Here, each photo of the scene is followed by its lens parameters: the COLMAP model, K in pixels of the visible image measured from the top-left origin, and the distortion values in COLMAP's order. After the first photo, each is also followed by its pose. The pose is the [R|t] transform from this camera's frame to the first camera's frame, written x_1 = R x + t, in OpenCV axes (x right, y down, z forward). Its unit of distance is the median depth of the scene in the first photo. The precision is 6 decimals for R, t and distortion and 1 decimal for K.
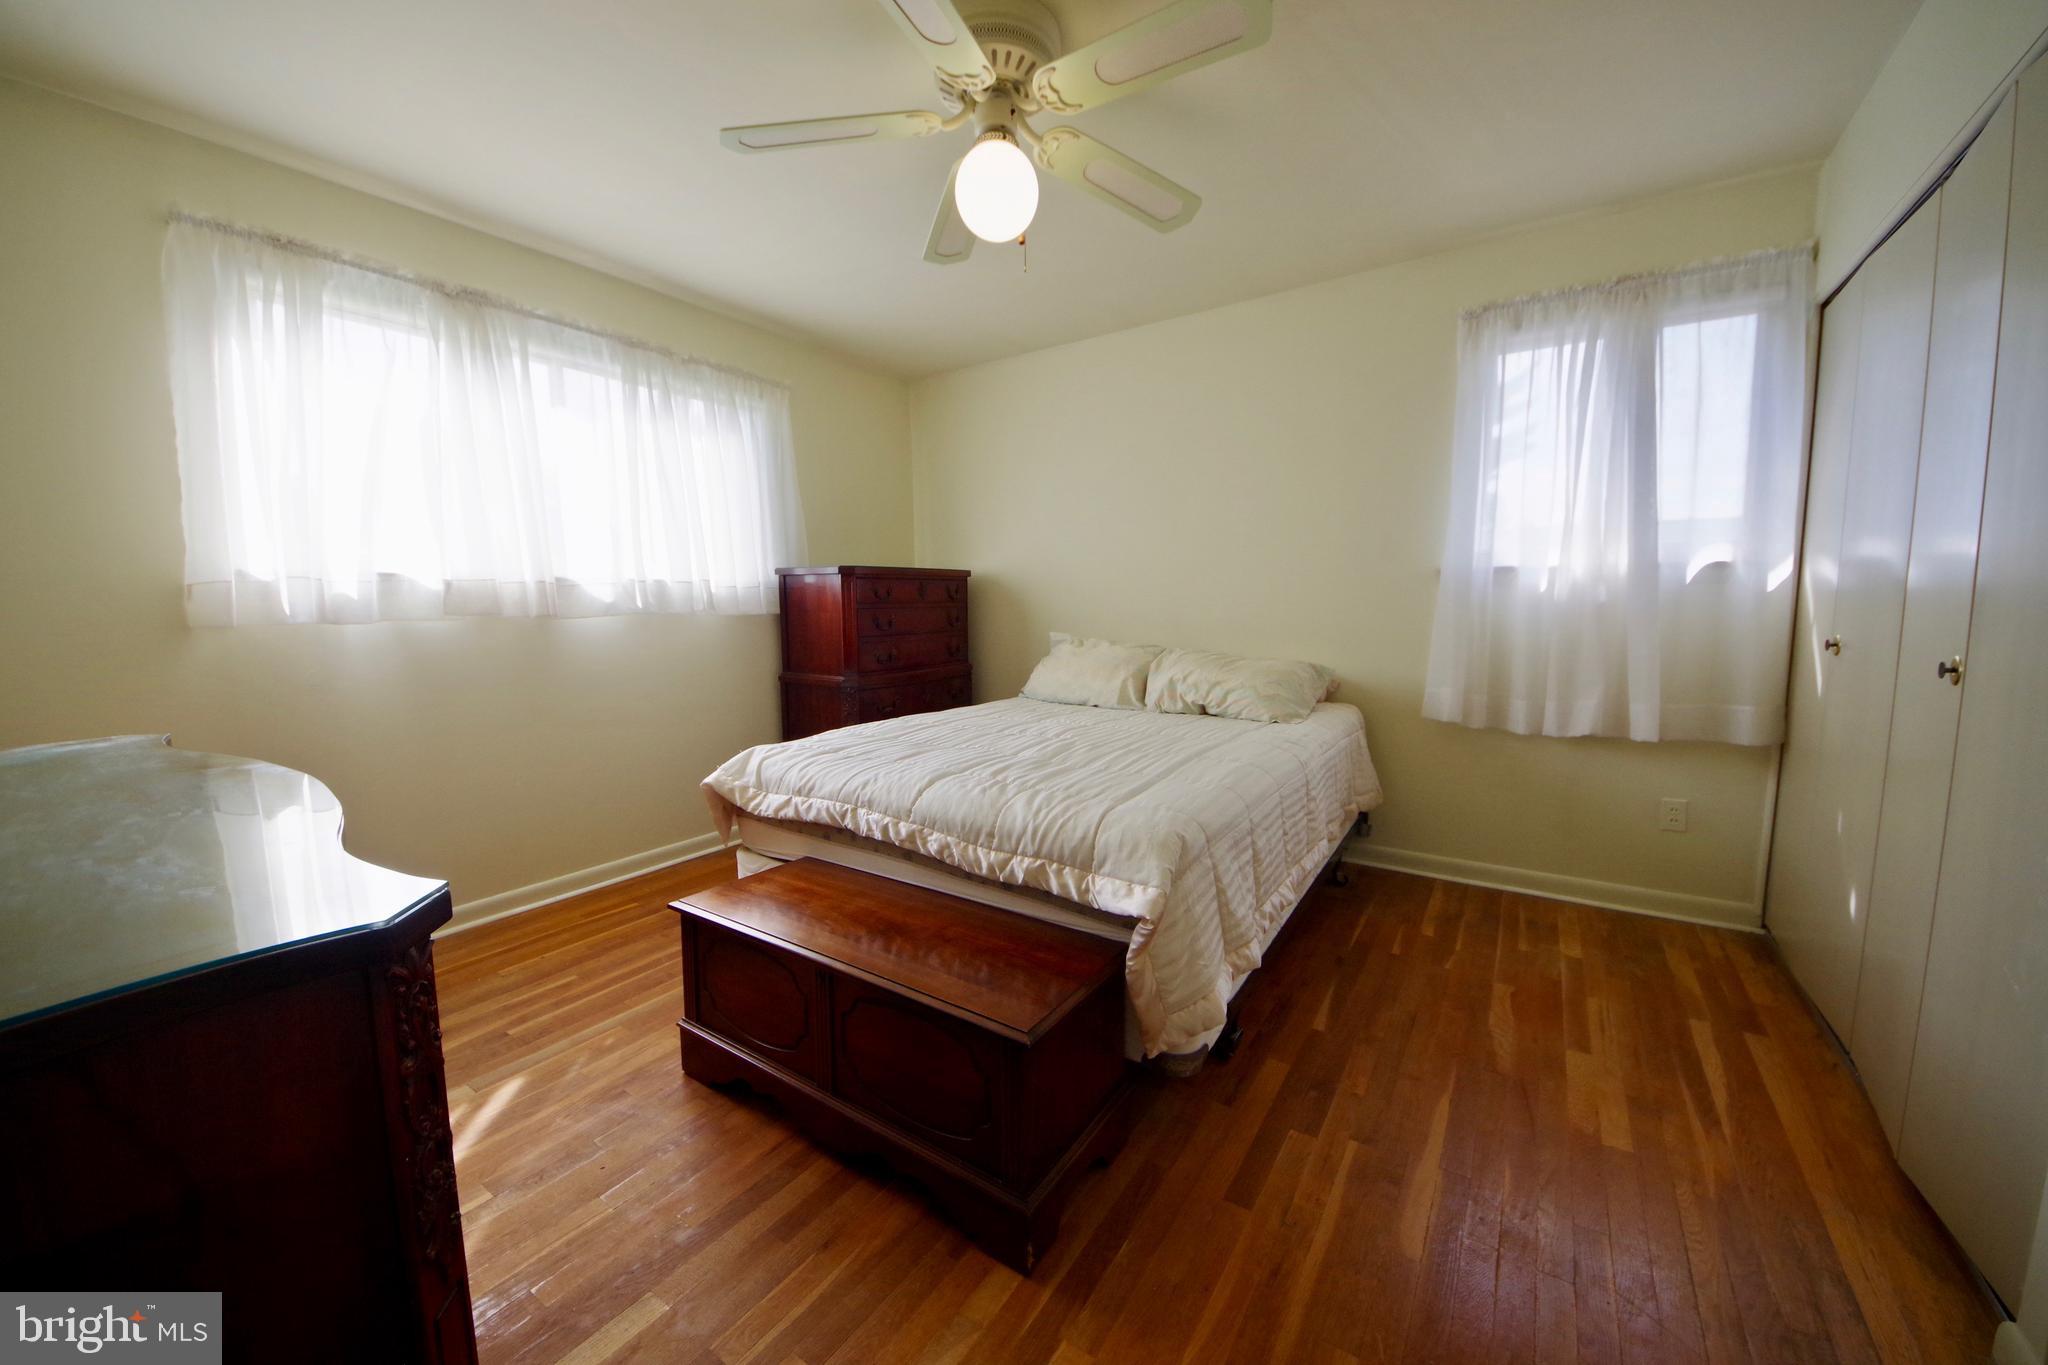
lens RADIAL K [[758.0, 0, 1024.0], [0, 758.0, 682.5], [0, 0, 1]] dist [0.012909, -0.012599]
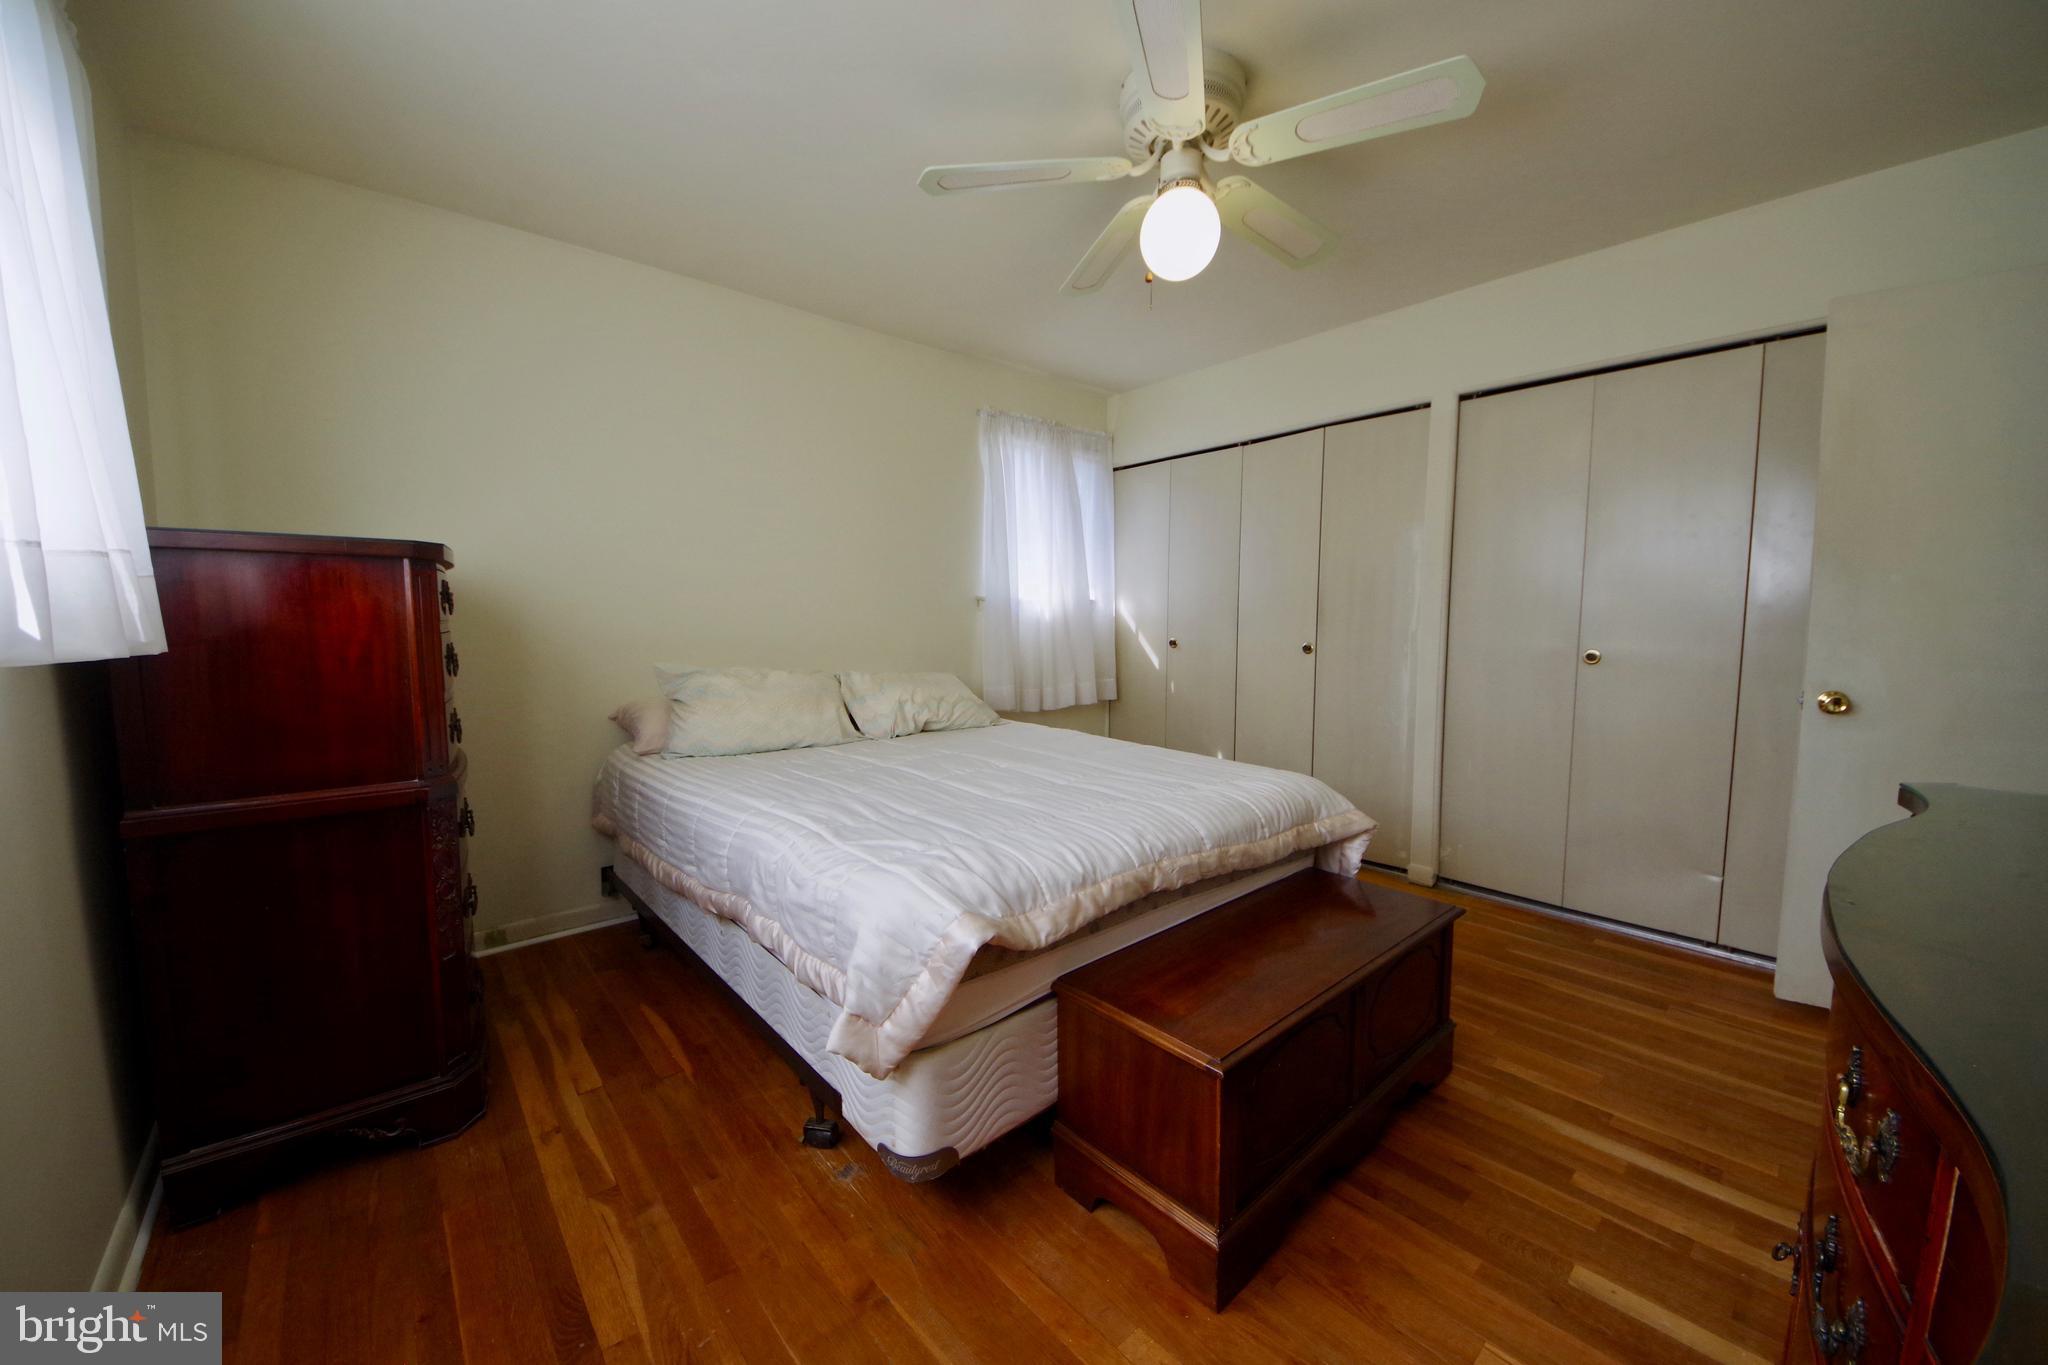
lens RADIAL K [[758.0, 0, 1024.0], [0, 758.0, 682.5], [0, 0, 1]] dist [0.012909, -0.012599]
pose [[0.248963, -0.074915, 0.965611, -0.803274], [0.102213, 0.993469, 0.050723, -0.069811], [-0.963104, 0.086070, 0.254994, 0.689269]]
